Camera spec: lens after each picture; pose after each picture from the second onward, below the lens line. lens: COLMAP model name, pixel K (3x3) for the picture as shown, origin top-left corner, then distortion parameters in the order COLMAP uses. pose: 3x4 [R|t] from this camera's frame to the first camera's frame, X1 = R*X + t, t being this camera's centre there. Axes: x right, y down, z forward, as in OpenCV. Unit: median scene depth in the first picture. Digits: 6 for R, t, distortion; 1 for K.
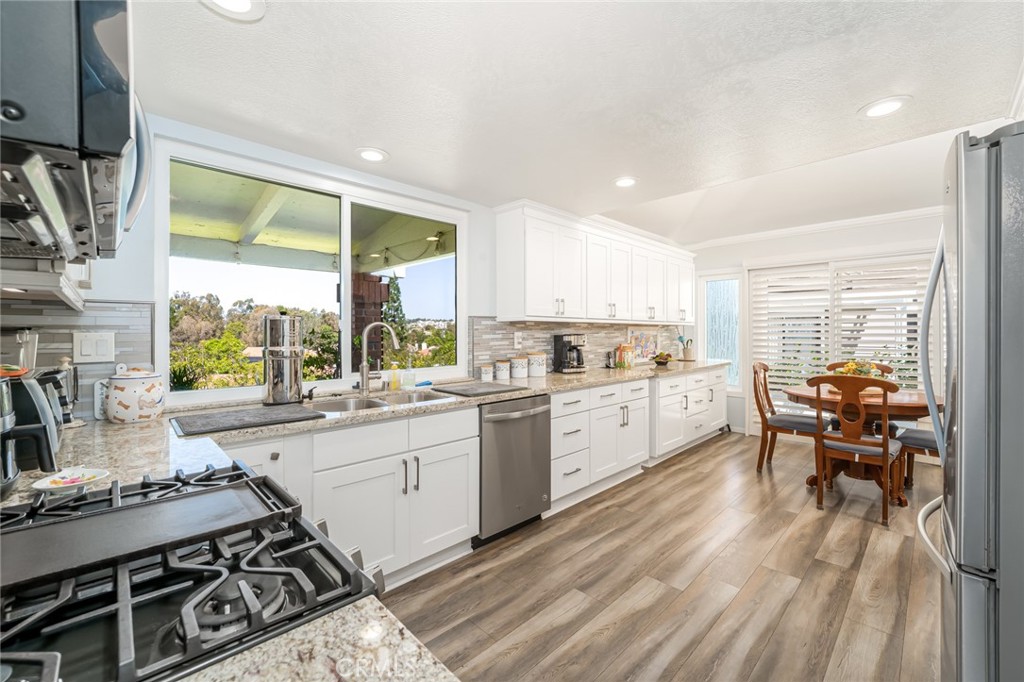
lens RADIAL K [[414.4, 0, 513.3], [0, 414.4, 333.1], [0, 0, 1]] dist [-0.013392, 0.001224]
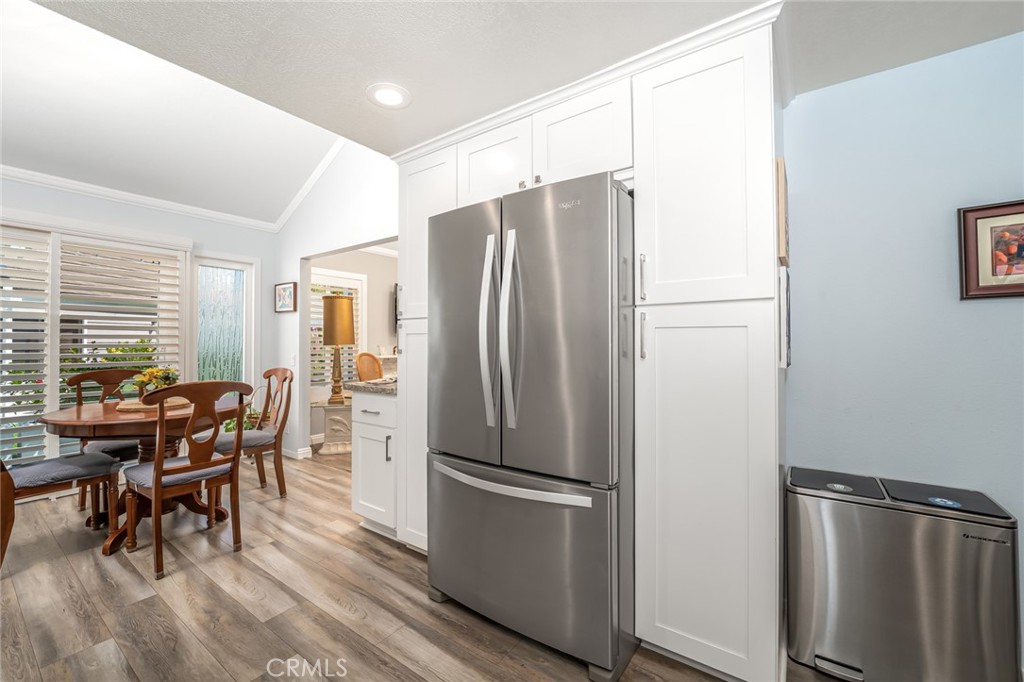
lens RADIAL K [[414.4, 0, 512.7], [0, 414.4, 333.6], [0, 0, 1]] dist [-0.013392, 0.001224]
pose [[-0.175655, 0.021170, 0.984224, -0.068629], [0.005536, 0.999774, -0.020517, 0.027659], [-0.984436, 0.001845, -0.175733, 0.497848]]
